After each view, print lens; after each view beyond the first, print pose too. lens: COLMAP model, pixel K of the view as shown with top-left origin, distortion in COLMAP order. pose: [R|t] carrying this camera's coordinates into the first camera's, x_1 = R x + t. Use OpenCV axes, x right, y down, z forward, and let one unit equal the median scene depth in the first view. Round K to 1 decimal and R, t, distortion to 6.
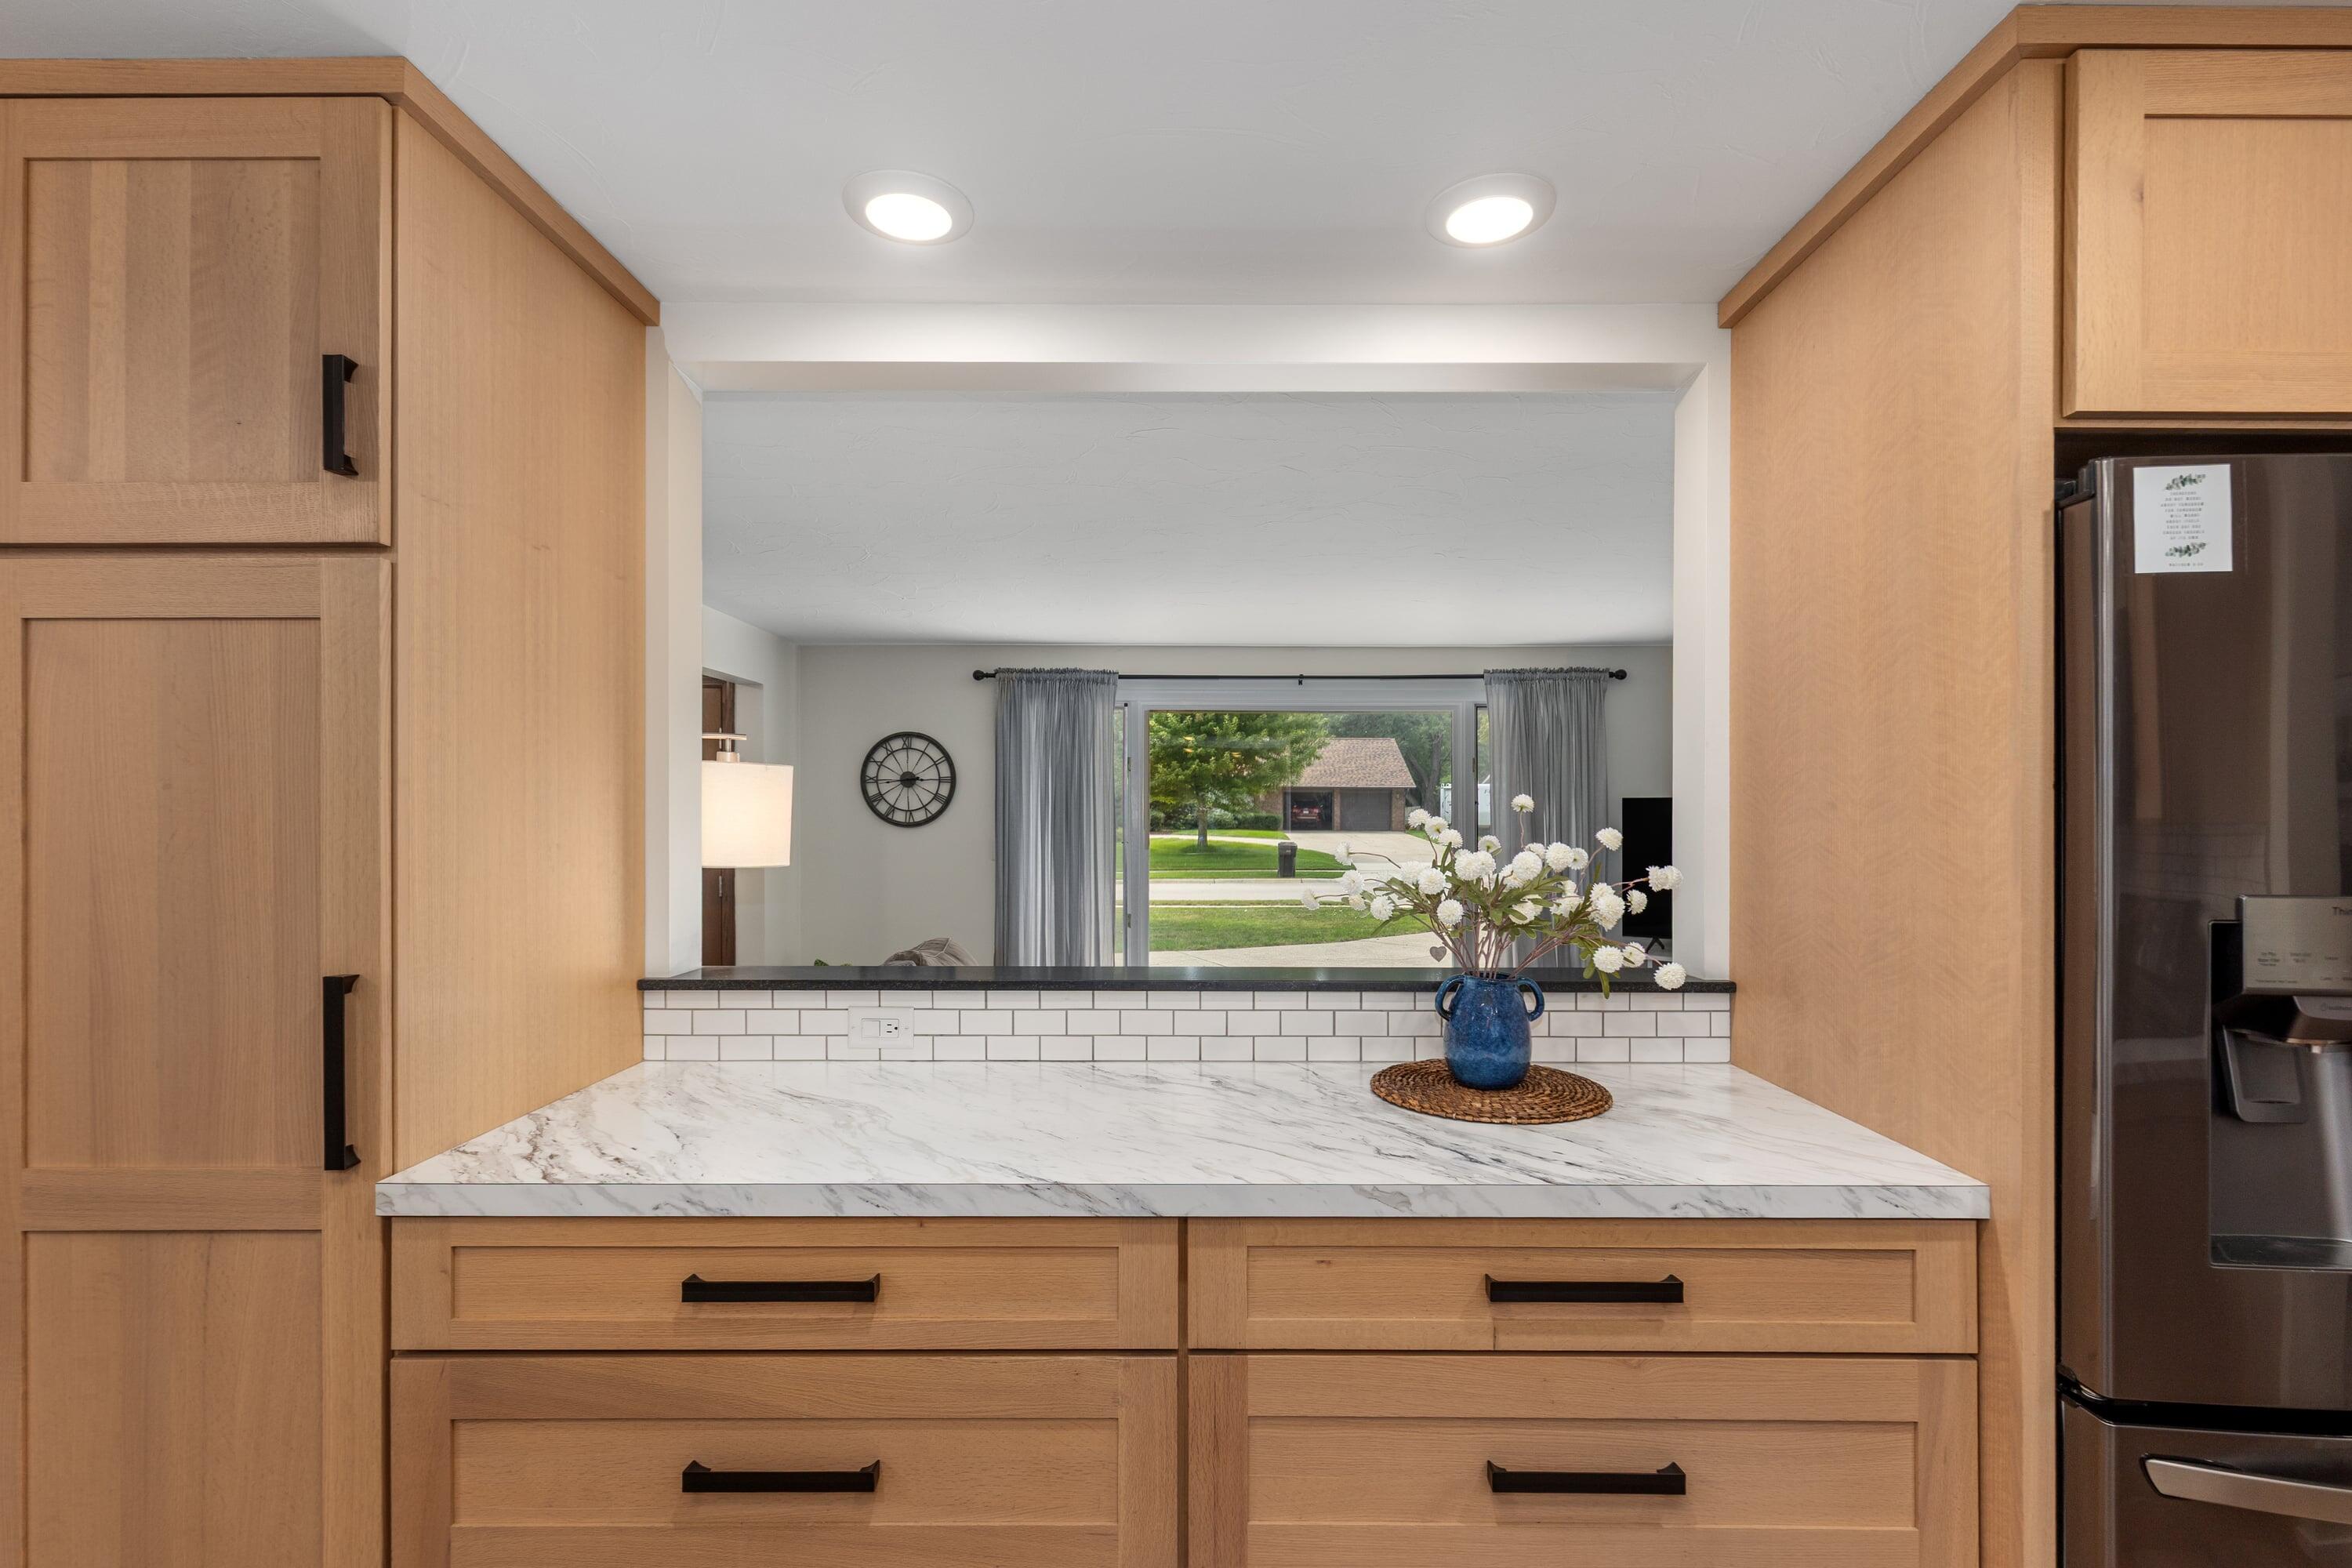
lens RADIAL K [[1069.0, 0, 1190.3], [0, 1069.0, 815.4], [0, 0, 1]] dist [0.005156, -0.002009]
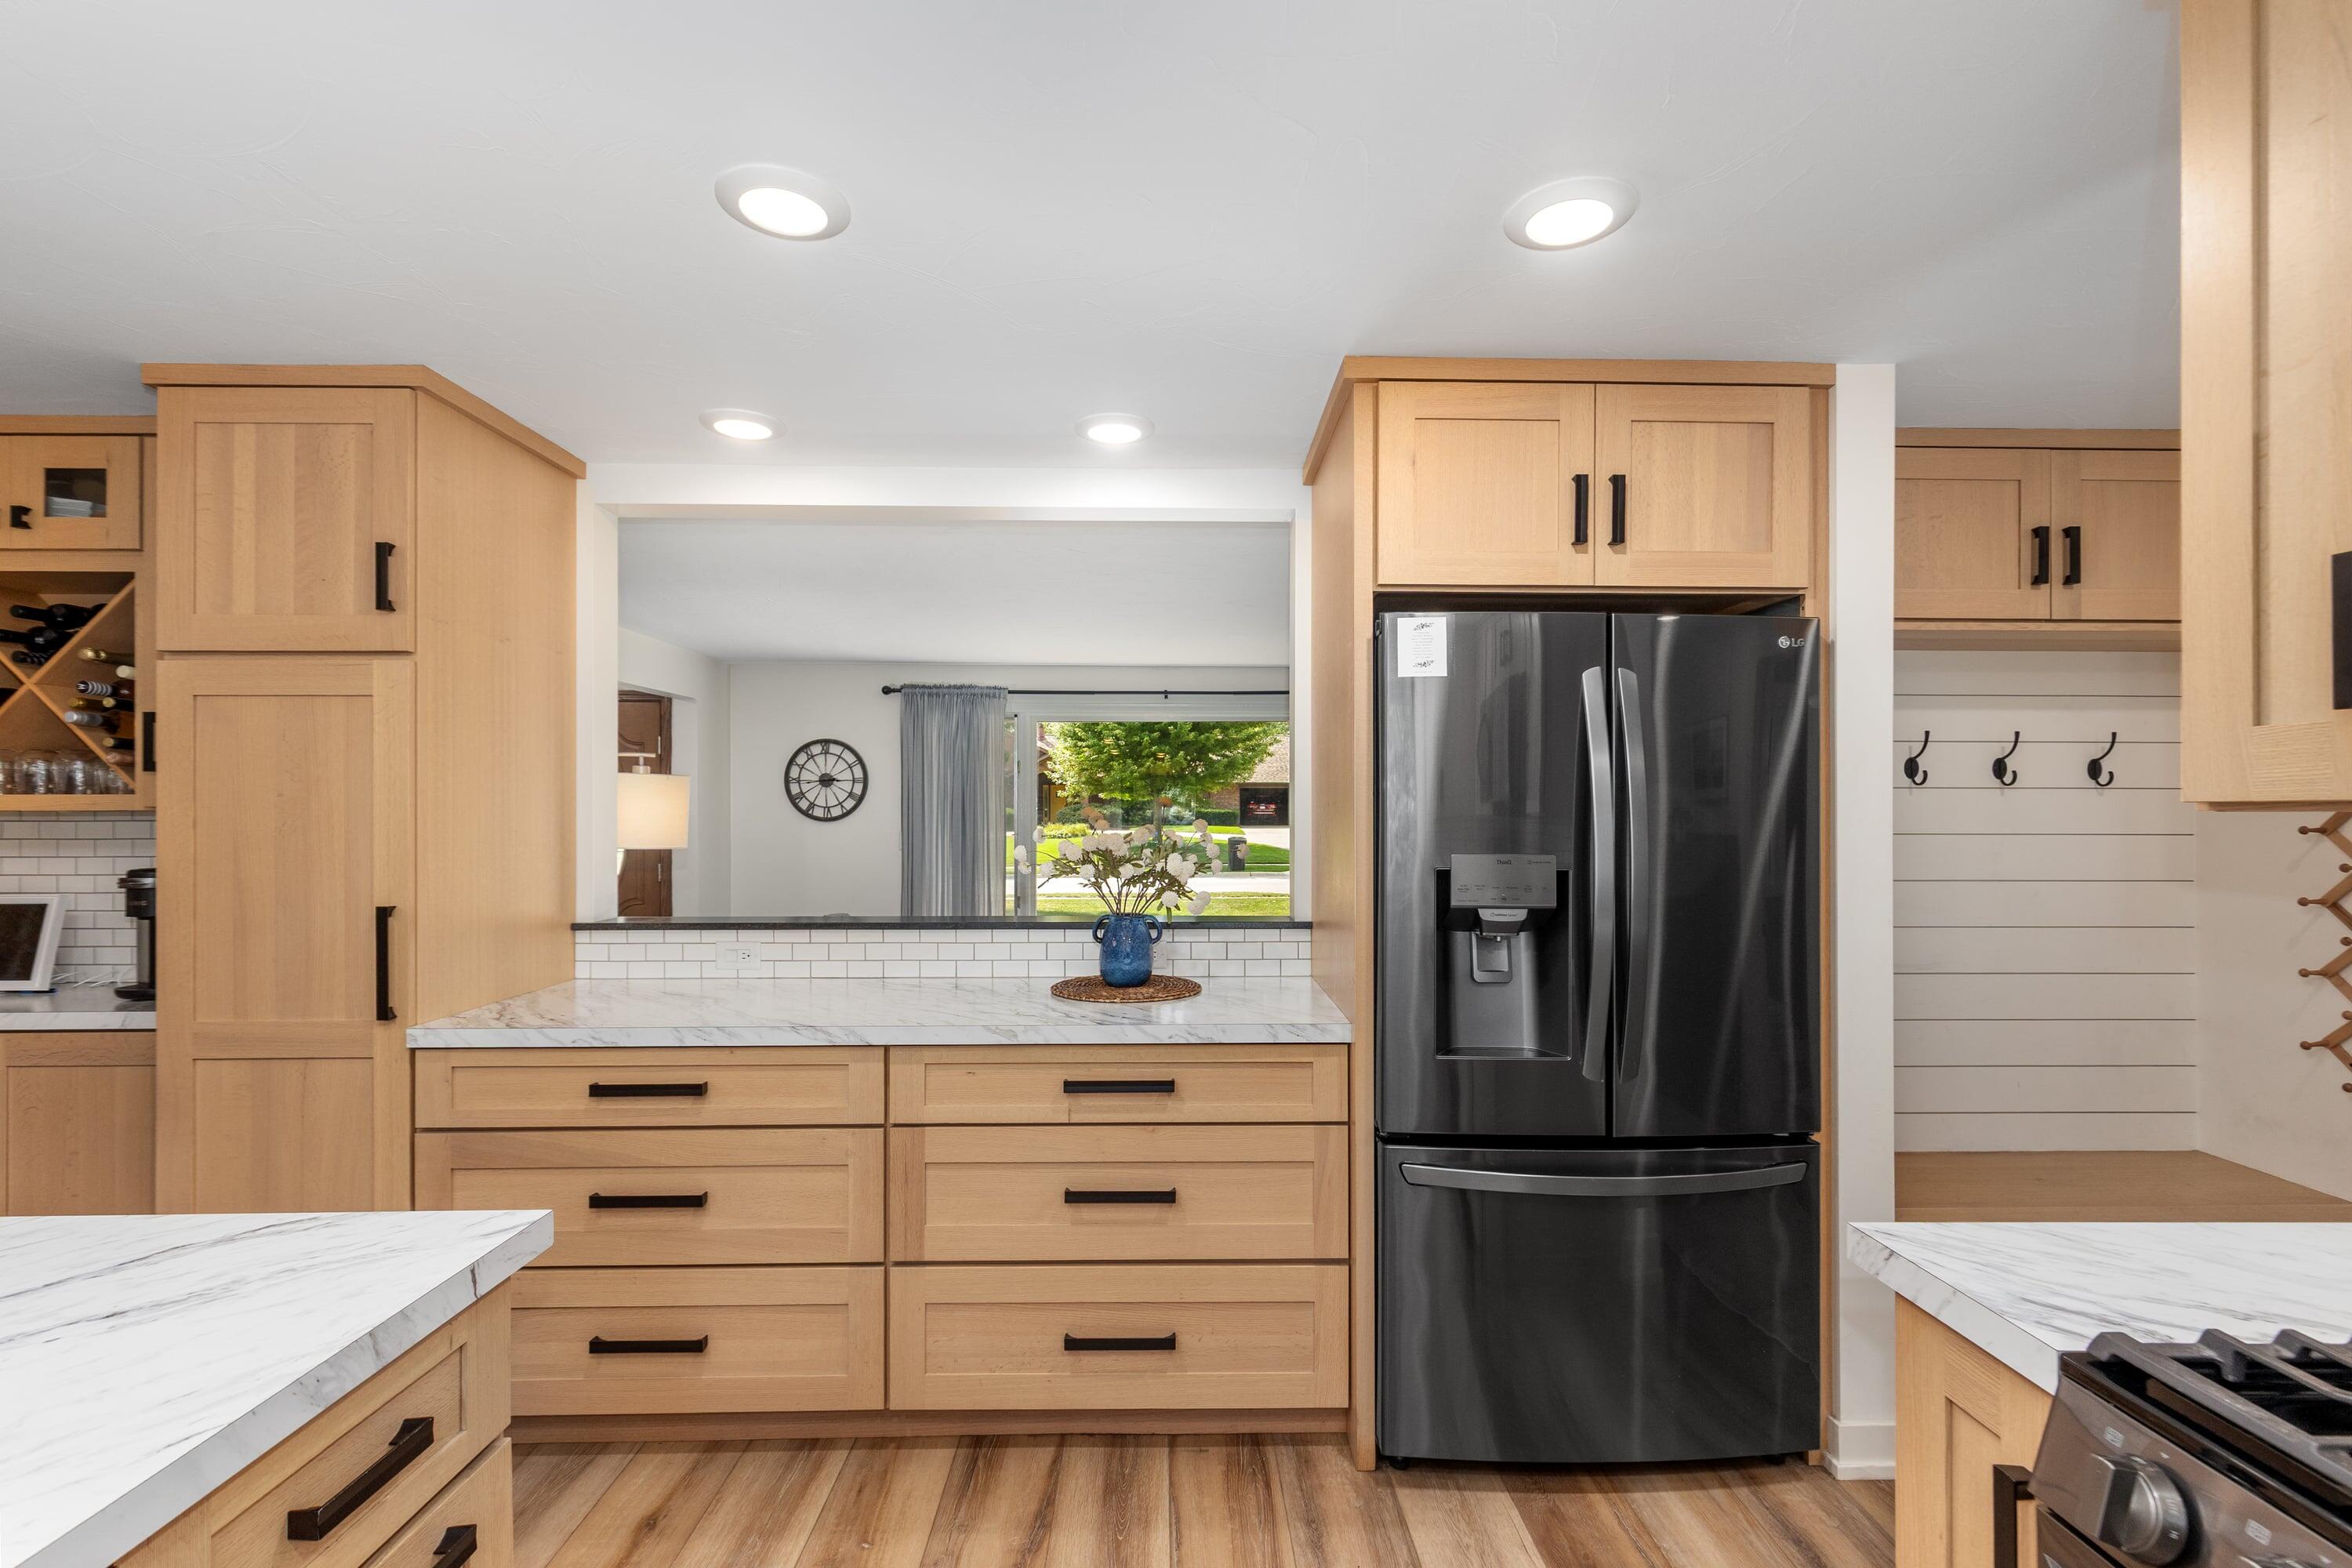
lens RADIAL K [[1069.0, 0, 1182.8], [0, 1069.0, 809.3], [0, 0, 1]] dist [0.005156, -0.002009]
pose [[0.999765, -0.001425, 0.021649, 0.428630], [0.001467, 0.999997, -0.001901, 0.001055], [-0.021646, 0.001932, 0.999764, -0.716232]]
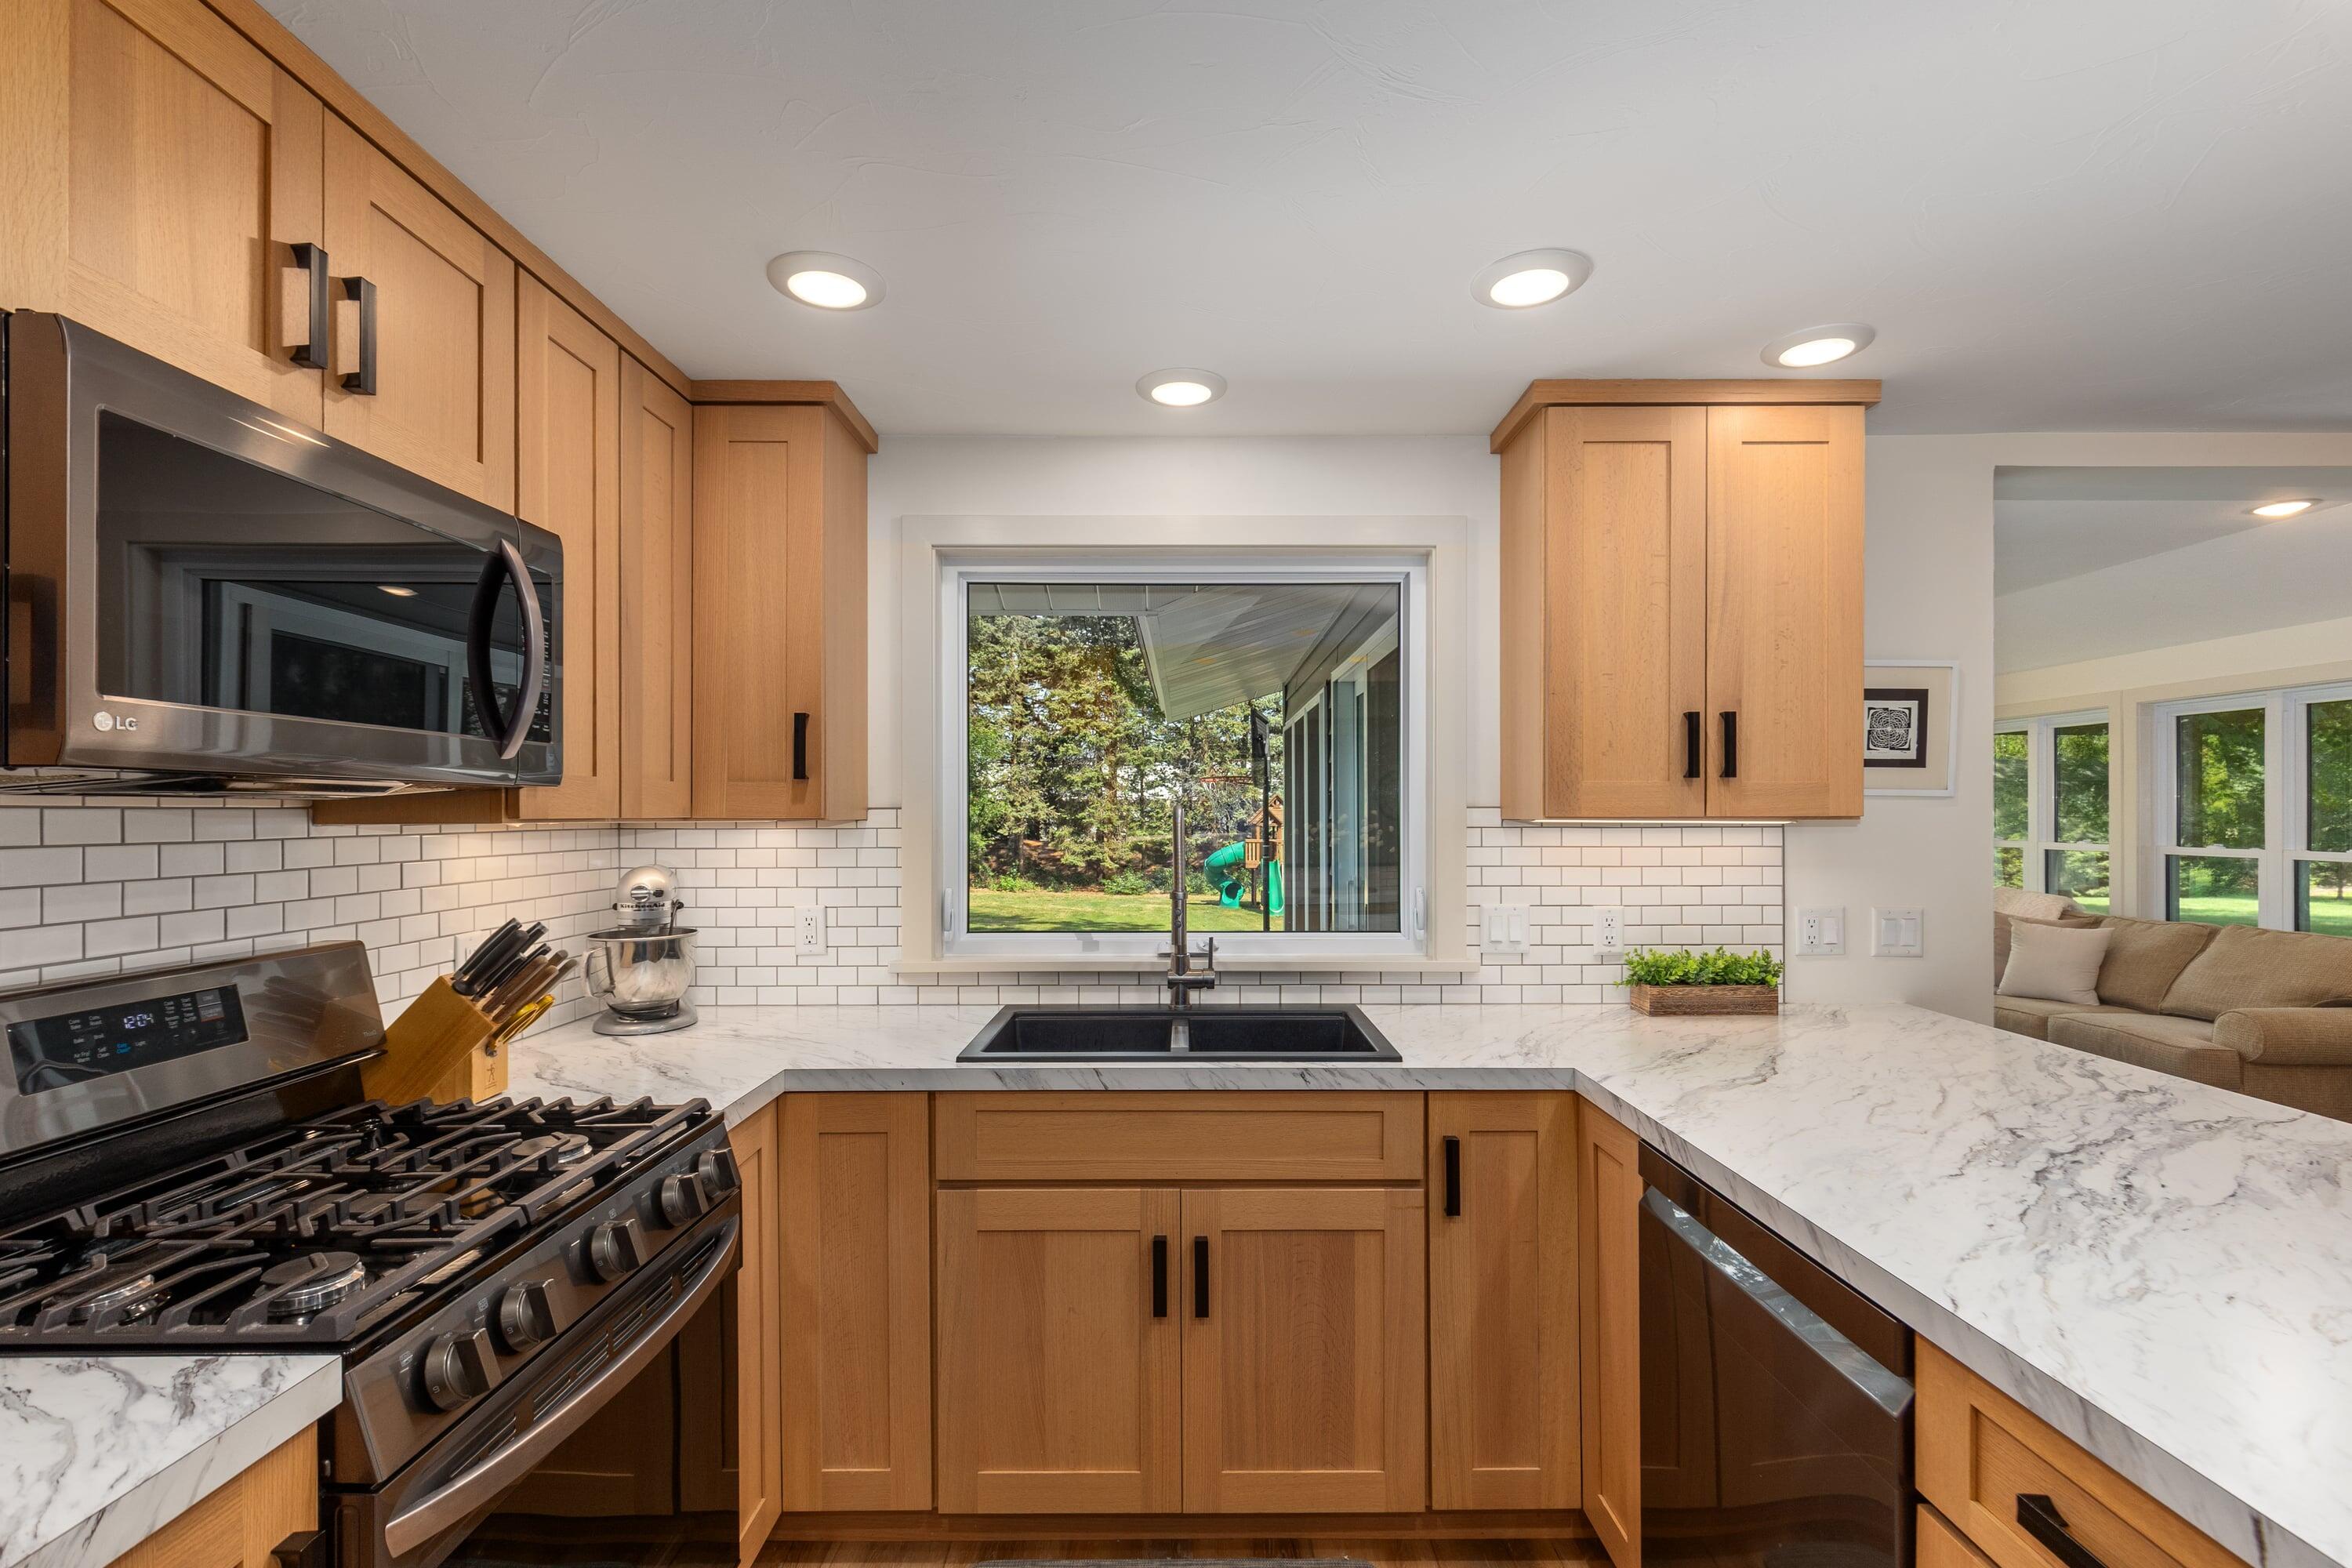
lens RADIAL K [[1069.0, 0, 1194.9], [0, 1069.0, 811.5], [0, 0, 1]] dist [0.005156, -0.002009]
pose [[-0.999980, 0.001586, -0.006140, 0.445028], [0.001578, 0.999998, 0.001346, -0.011085], [0.006142, 0.001336, -0.999980, 0.645746]]
